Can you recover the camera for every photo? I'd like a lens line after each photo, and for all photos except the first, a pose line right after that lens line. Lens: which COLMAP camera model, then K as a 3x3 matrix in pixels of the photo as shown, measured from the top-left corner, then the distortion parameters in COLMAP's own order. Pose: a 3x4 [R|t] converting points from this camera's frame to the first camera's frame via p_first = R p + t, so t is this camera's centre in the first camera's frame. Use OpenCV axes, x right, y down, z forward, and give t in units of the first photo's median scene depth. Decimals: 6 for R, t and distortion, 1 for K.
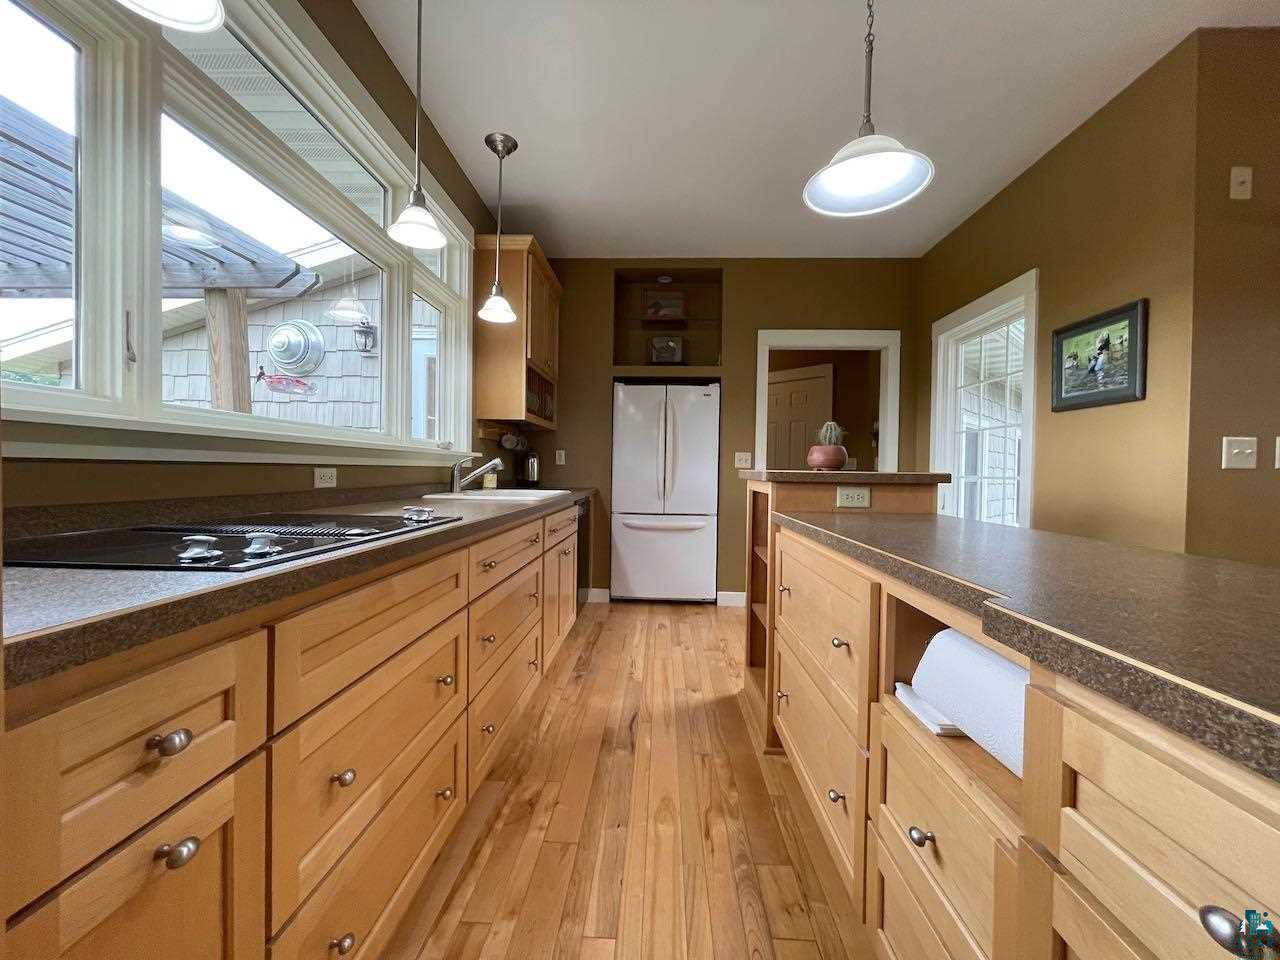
lens RADIAL K [[521.5, 0, 638.2], [0, 521.5, 477.9], [0, 0, 1]] dist [-0.005666, 0.000578]
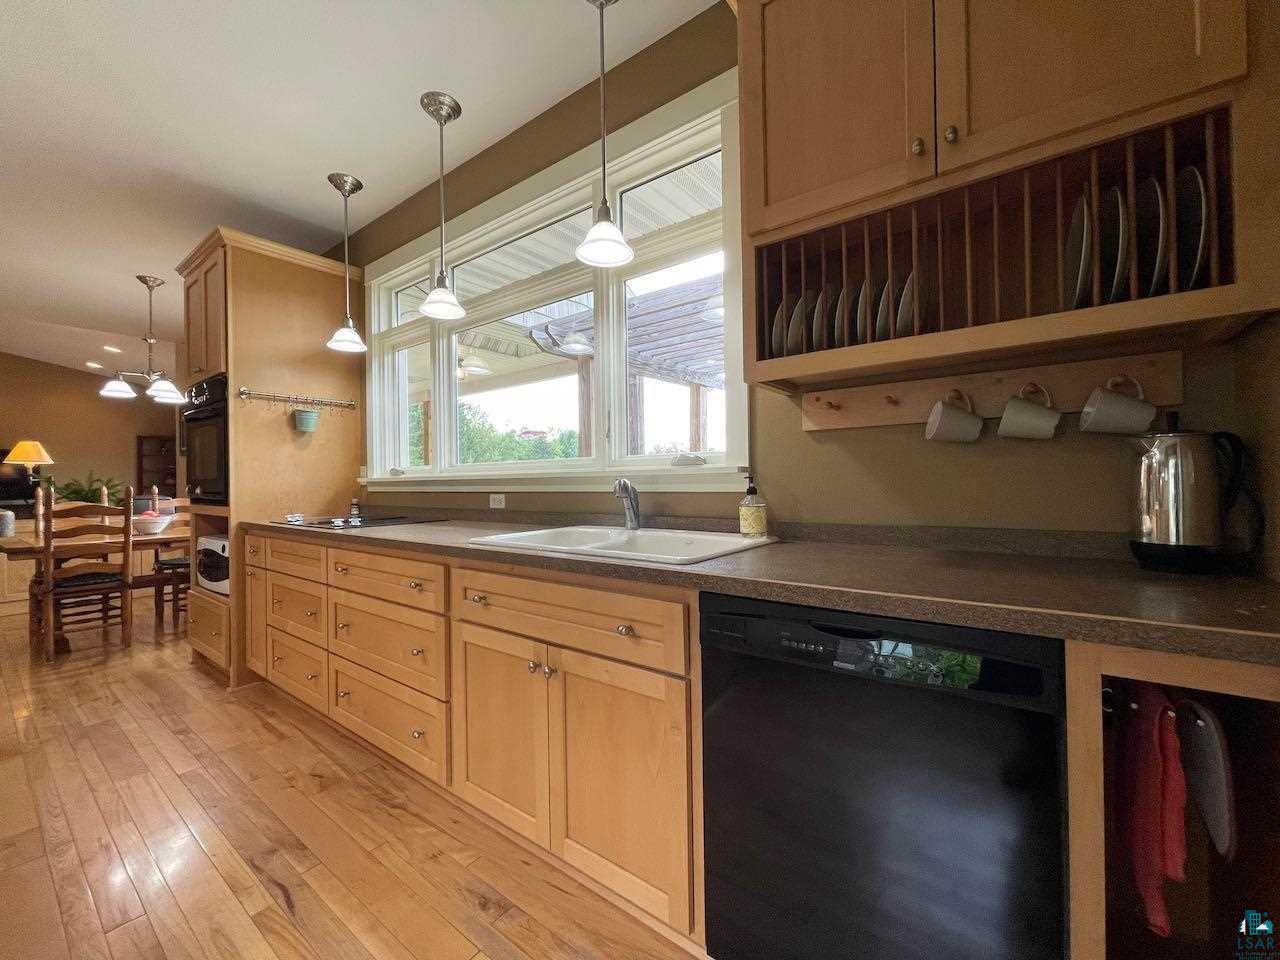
lens RADIAL K [[521.5, 0, 638.2], [0, 521.5, 477.9], [0, 0, 1]] dist [-0.005666, 0.000578]
pose [[-0.573640, -0.013938, -0.818989, 0.284467], [-0.008420, 0.999903, -0.011119, -0.043207], [0.819064, 0.000518, -0.573702, 1.810796]]
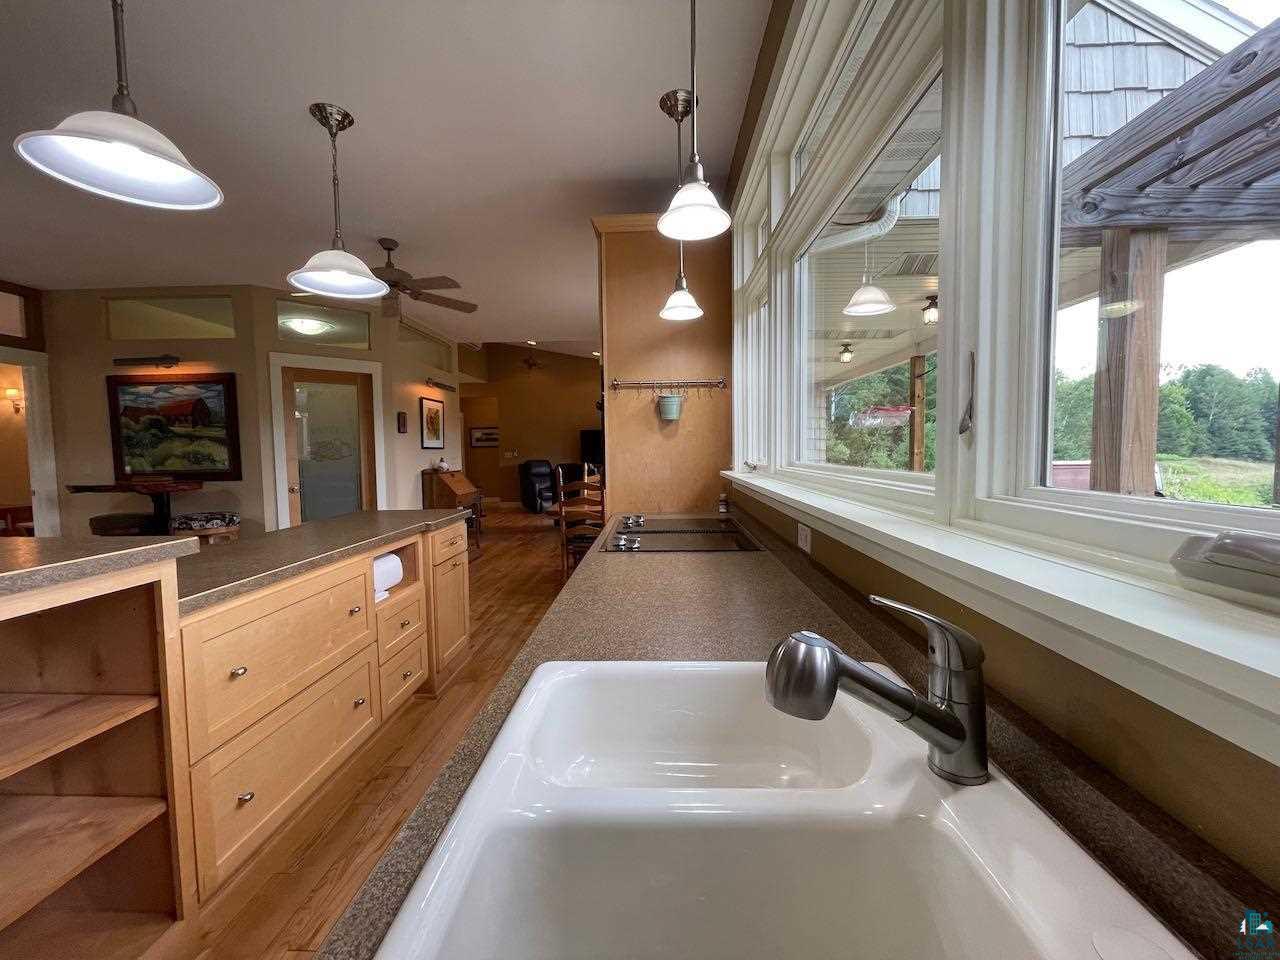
lens RADIAL K [[521.5, 0, 638.2], [0, 521.5, 477.9], [0, 0, 1]] dist [-0.005666, 0.000578]
pose [[-0.999980, -0.000730, -0.006256, -0.293060], [-0.001170, 0.997501, 0.070639, -0.127160], [0.006189, 0.070645, -0.997482, 1.527259]]
